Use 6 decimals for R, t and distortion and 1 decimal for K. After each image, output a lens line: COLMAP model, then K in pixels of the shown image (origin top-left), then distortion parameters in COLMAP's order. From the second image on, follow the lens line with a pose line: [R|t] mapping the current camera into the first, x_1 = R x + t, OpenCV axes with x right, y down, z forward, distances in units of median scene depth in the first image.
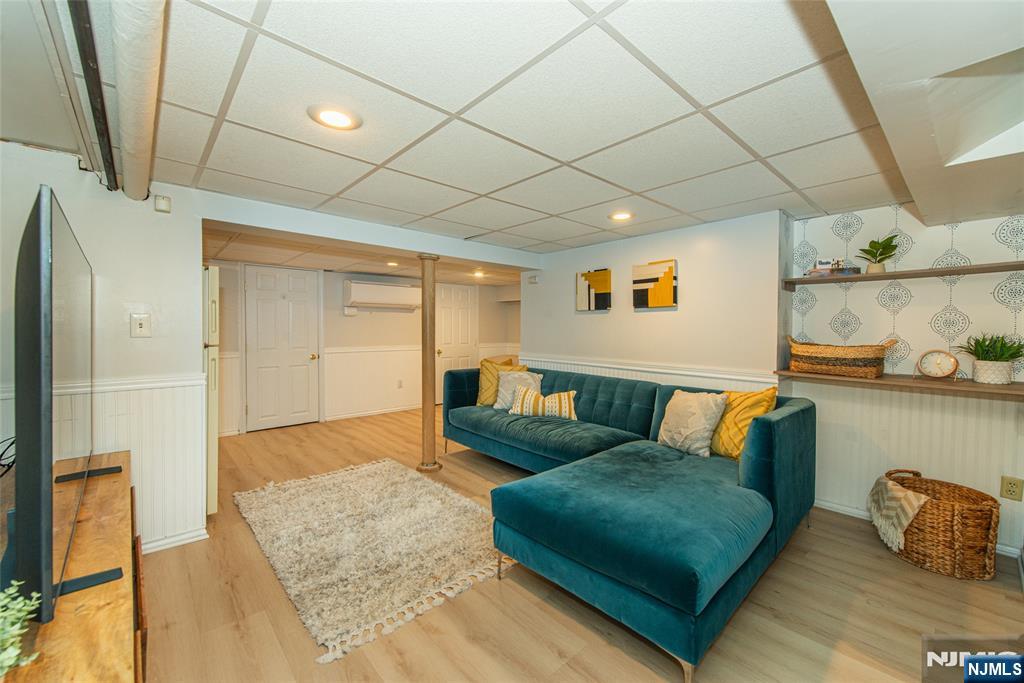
lens RADIAL K [[405.2, 0, 517.0], [0, 405.2, 334.5], [0, 0, 1]] dist [0.000016, -0.000031]
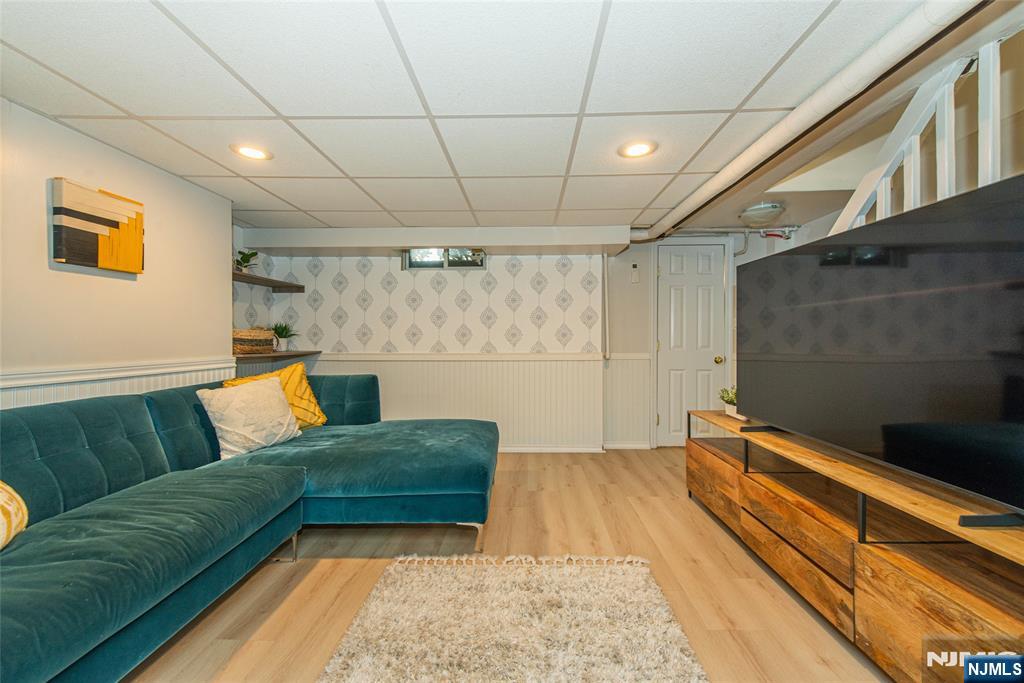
lens RADIAL K [[405.2, 0, 517.0], [0, 405.2, 334.5], [0, 0, 1]] dist [0.000016, -0.000031]
pose [[-0.718147, -0.004598, 0.695876, -0.467525], [0.005497, 0.999909, 0.012280, 0.021933], [-0.695870, 0.012644, -0.718056, 0.953989]]
